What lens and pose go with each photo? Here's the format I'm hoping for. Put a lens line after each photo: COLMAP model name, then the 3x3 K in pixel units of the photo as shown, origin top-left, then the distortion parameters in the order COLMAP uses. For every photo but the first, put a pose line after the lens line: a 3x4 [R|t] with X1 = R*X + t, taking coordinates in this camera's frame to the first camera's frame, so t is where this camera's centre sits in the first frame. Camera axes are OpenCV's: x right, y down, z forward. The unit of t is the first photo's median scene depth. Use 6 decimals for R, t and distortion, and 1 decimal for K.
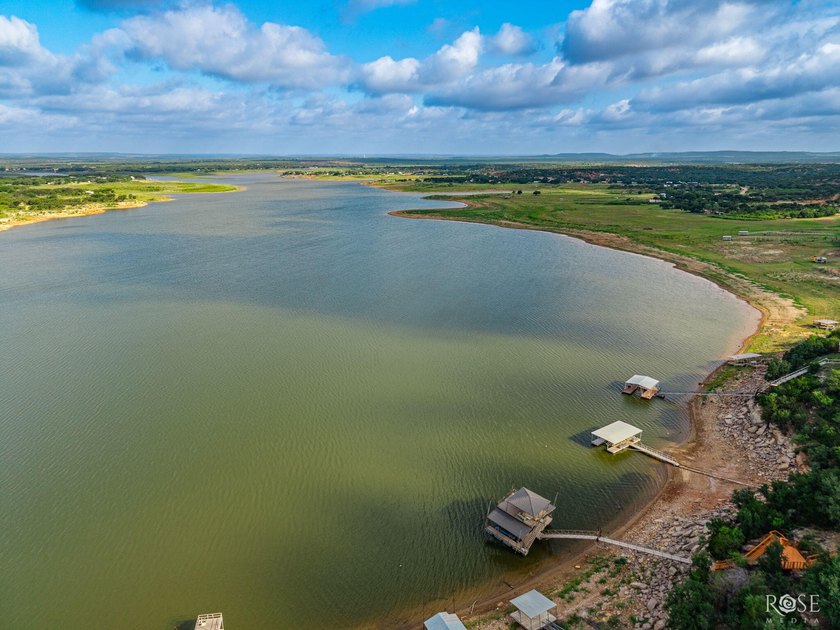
lens RADIAL K [[560.0, 0, 422.3], [0, 560.0, 329.0], [0, 0, 1]] dist [0.005433, -0.002565]
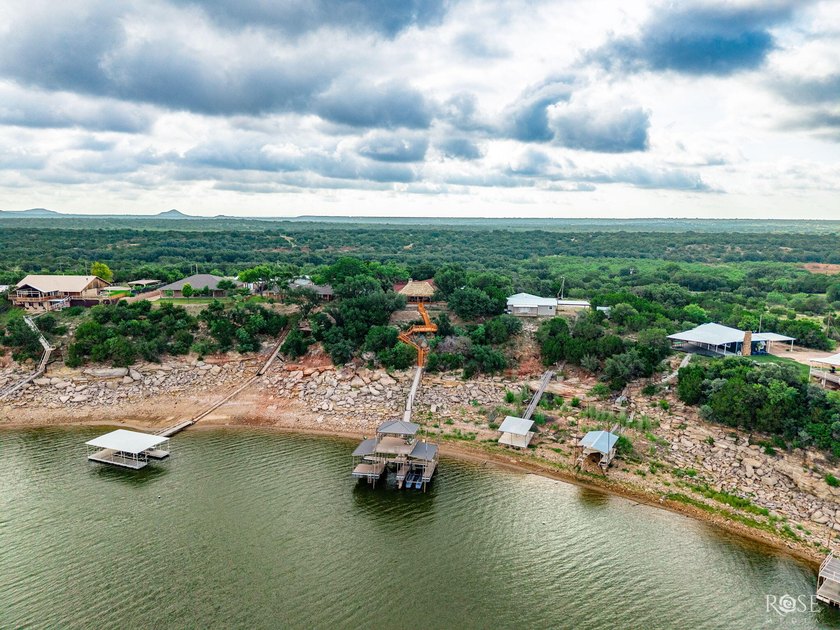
lens RADIAL K [[561.2, 0, 422.9], [0, 561.2, 305.1], [0, 0, 1]] dist [0.082391, -0.067624]
pose [[-0.527763, -0.132081, 0.839059, -0.376385], [0.246683, 0.921424, 0.300208, -0.080518], [-0.812781, 0.365421, -0.453712, 0.924685]]
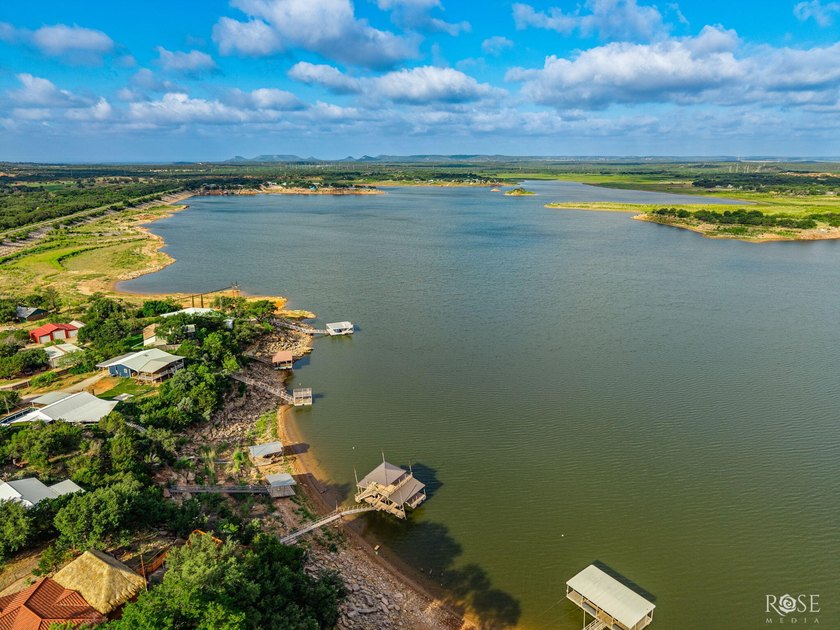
lens RADIAL K [[560.0, 0, 422.3], [0, 560.0, 329.0], [0, 0, 1]] dist [0.005433, -0.002565]
pose [[0.032198, 0.289737, -0.956565, 0.820136], [-0.298401, 0.916198, 0.267466, -0.185794], [0.953897, 0.276828, 0.115957, 0.619094]]
